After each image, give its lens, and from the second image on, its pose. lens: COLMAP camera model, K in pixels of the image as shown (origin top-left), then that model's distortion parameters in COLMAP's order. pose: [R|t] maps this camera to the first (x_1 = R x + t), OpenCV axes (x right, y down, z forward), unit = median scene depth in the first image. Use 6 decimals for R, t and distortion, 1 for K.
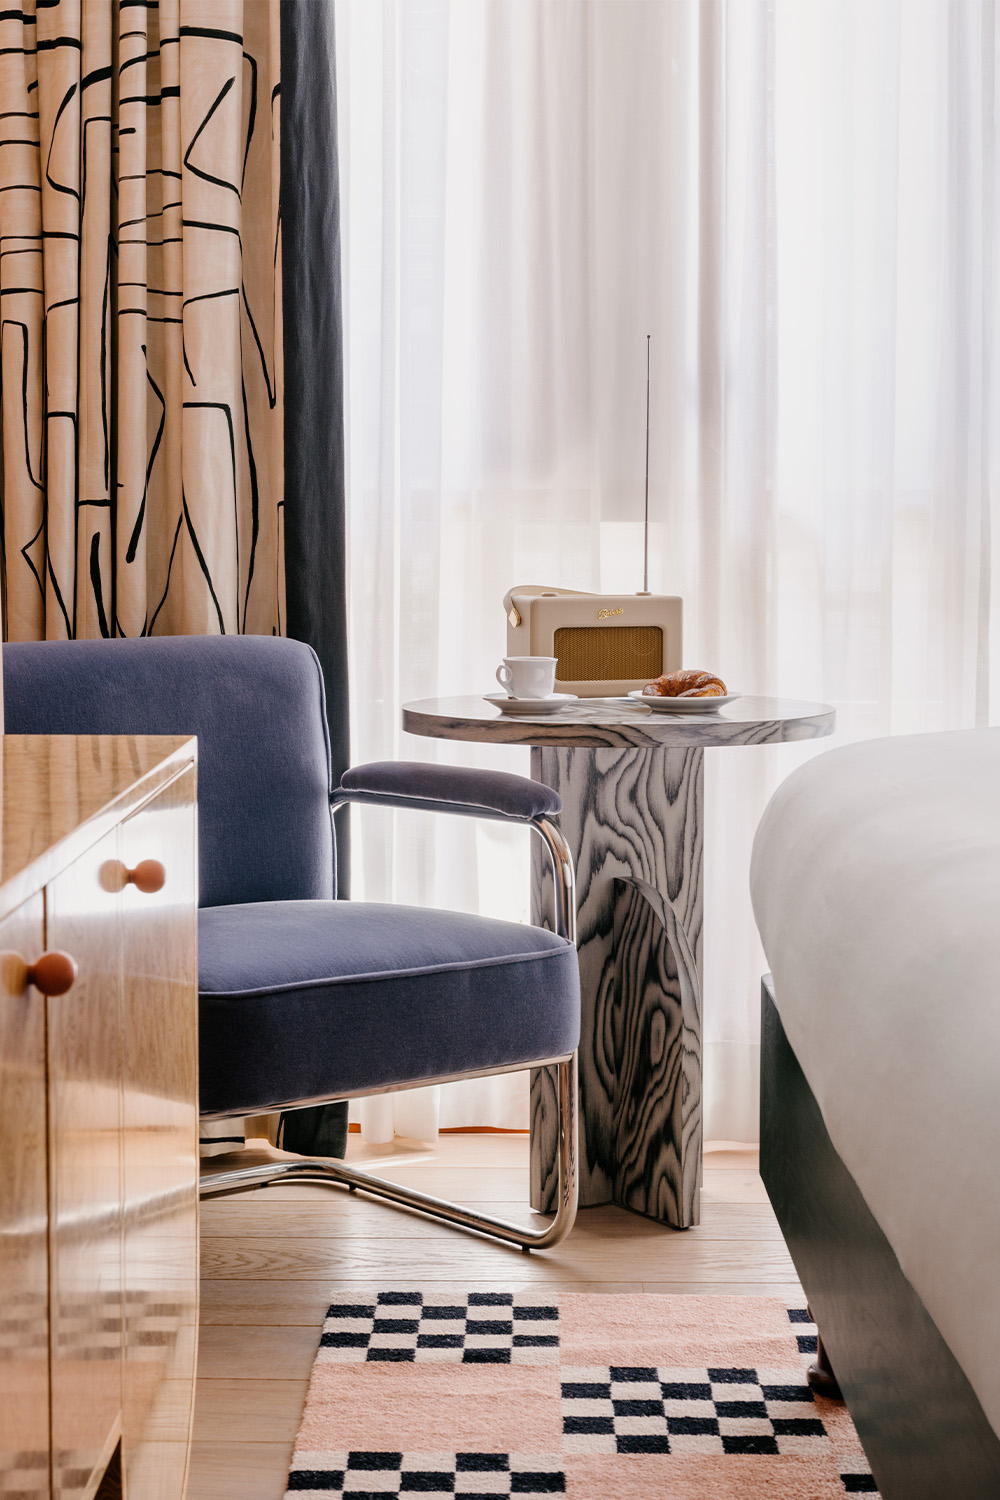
lens RADIAL K [[2401.9, 0, 505.7], [0, 2401.9, 742.7], [0, 0, 1]] dist [-0.013054, 0.000000]
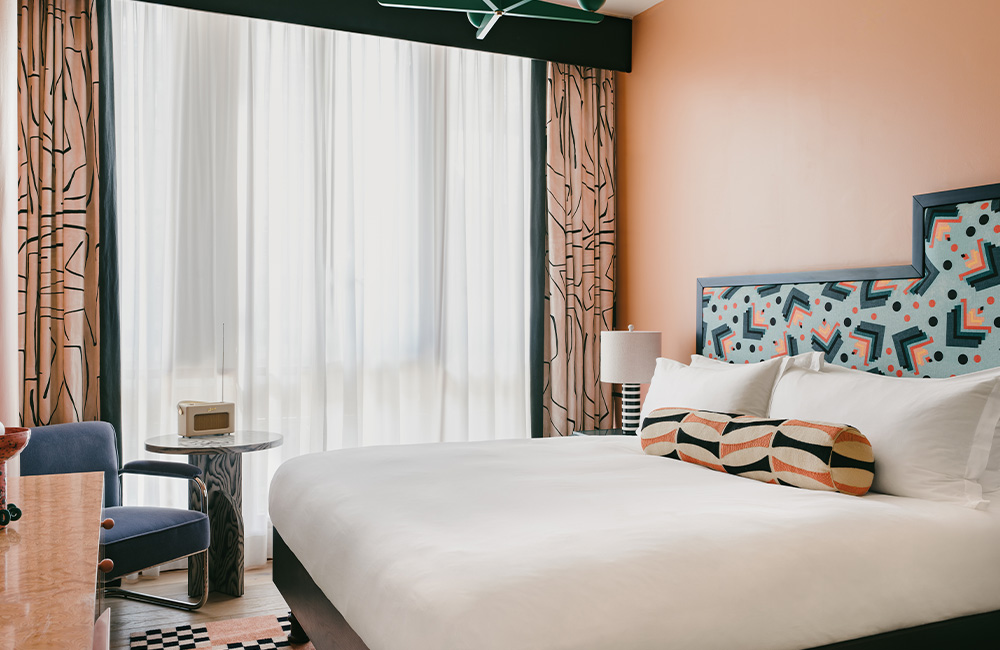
lens RADIAL K [[936.3, 0, 502.3], [0, 936.3, 330.3], [0, 0, 1]] dist [-0.016426, 0.000000]
pose [[0.892930, -0.014356, 0.449967, -0.172449], [0.023328, 0.999624, -0.014400, -0.133015], [-0.449591, 0.023354, 0.892929, -0.305367]]
